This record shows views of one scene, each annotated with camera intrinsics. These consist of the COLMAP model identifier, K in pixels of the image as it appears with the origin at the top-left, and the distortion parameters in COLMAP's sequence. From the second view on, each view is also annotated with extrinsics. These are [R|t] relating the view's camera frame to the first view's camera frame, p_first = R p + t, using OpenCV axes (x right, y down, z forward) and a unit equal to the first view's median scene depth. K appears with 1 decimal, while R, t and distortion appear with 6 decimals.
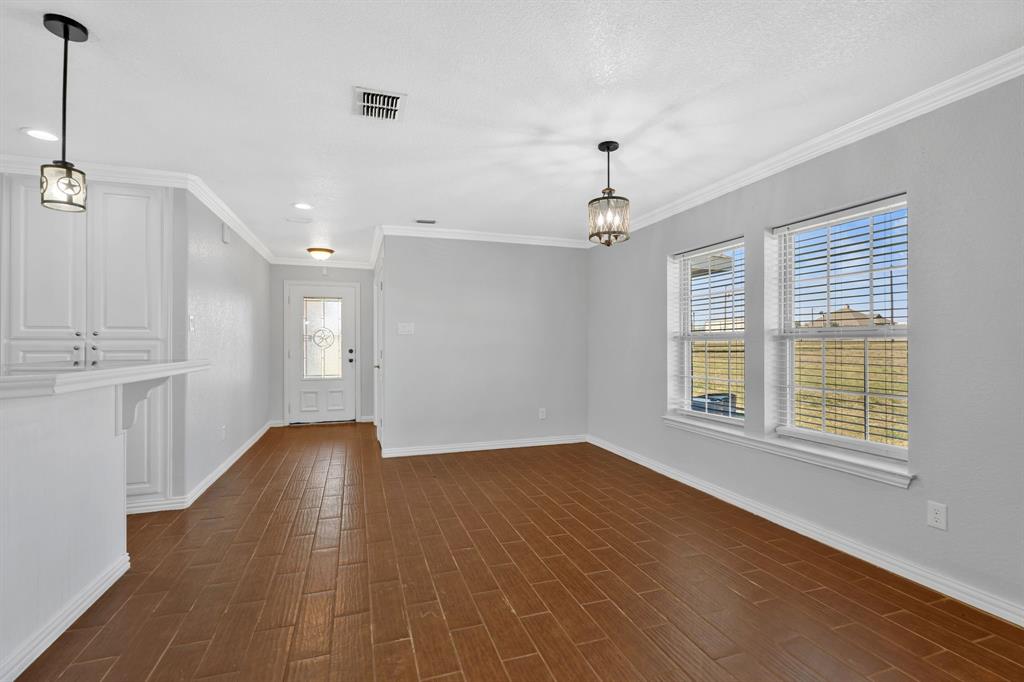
lens RADIAL K [[469.9, 0, 511.1], [0, 469.9, 338.4], [0, 0, 1]] dist [-0.001852, -0.000260]
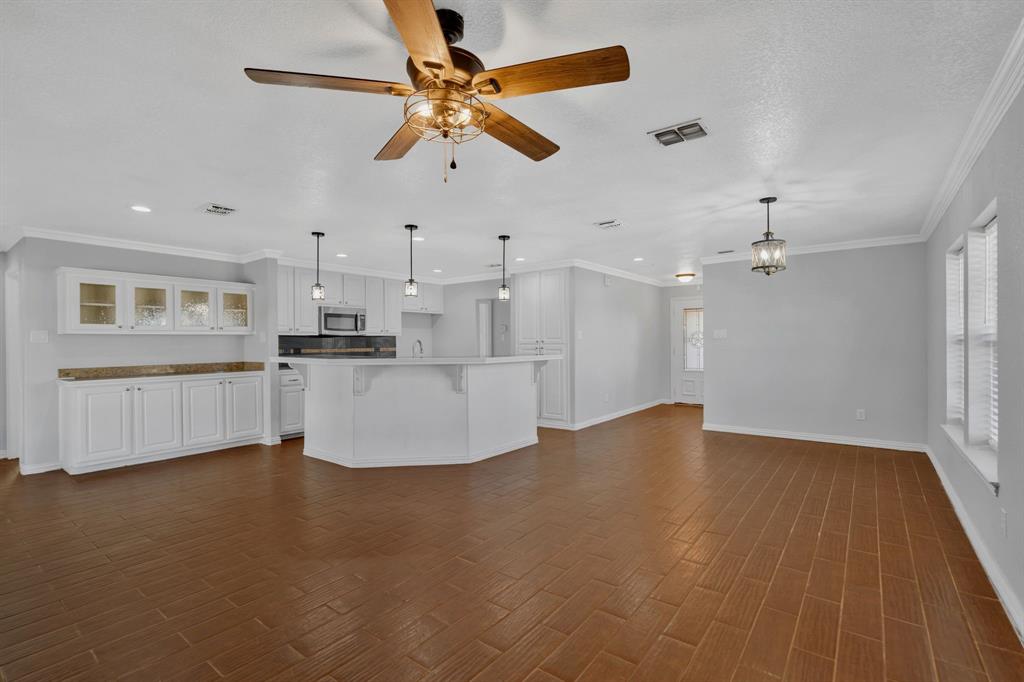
lens RADIAL K [[469.9, 0, 509.5], [0, 469.9, 340.4], [0, 0, 1]] dist [-0.001852, -0.000260]
pose [[0.554402, -0.004287, -0.832238, 0.809675], [0.015120, 0.999874, 0.004922, -0.027112], [0.832112, -0.015312, 0.554397, -0.314229]]
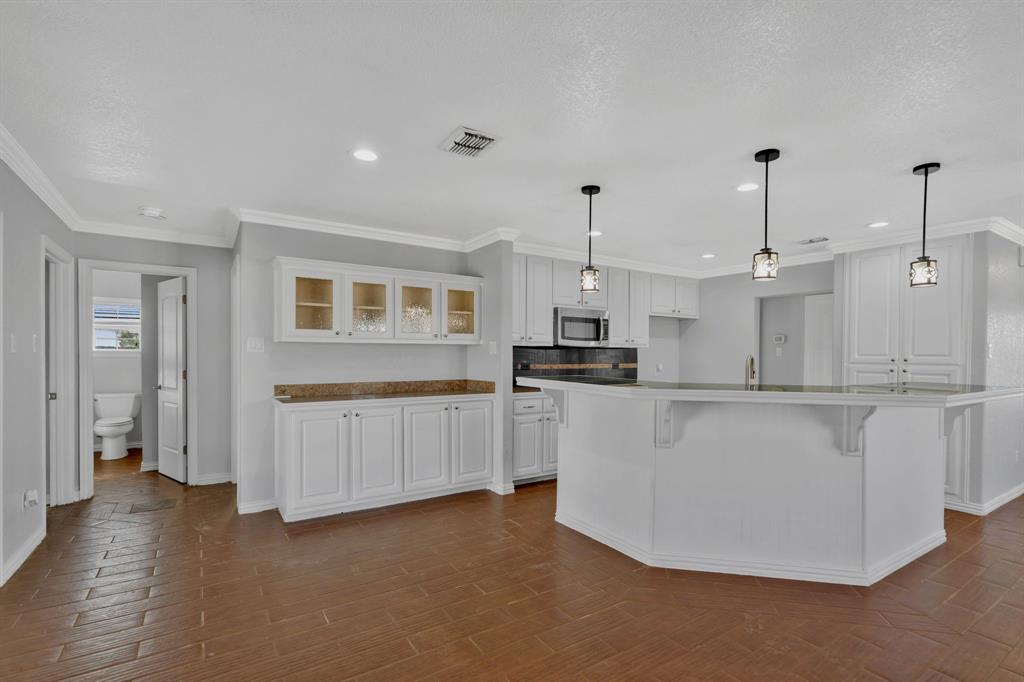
lens RADIAL K [[480.5, 0, 506.7], [0, 480.5, 359.1], [0, 0, 1]] dist [-0.015550, 0.000527]
pose [[0.237813, 0.015563, -0.971186, 0.135466], [0.002088, 0.999861, 0.016534, -0.036502], [0.971309, -0.005960, 0.237747, -0.391720]]
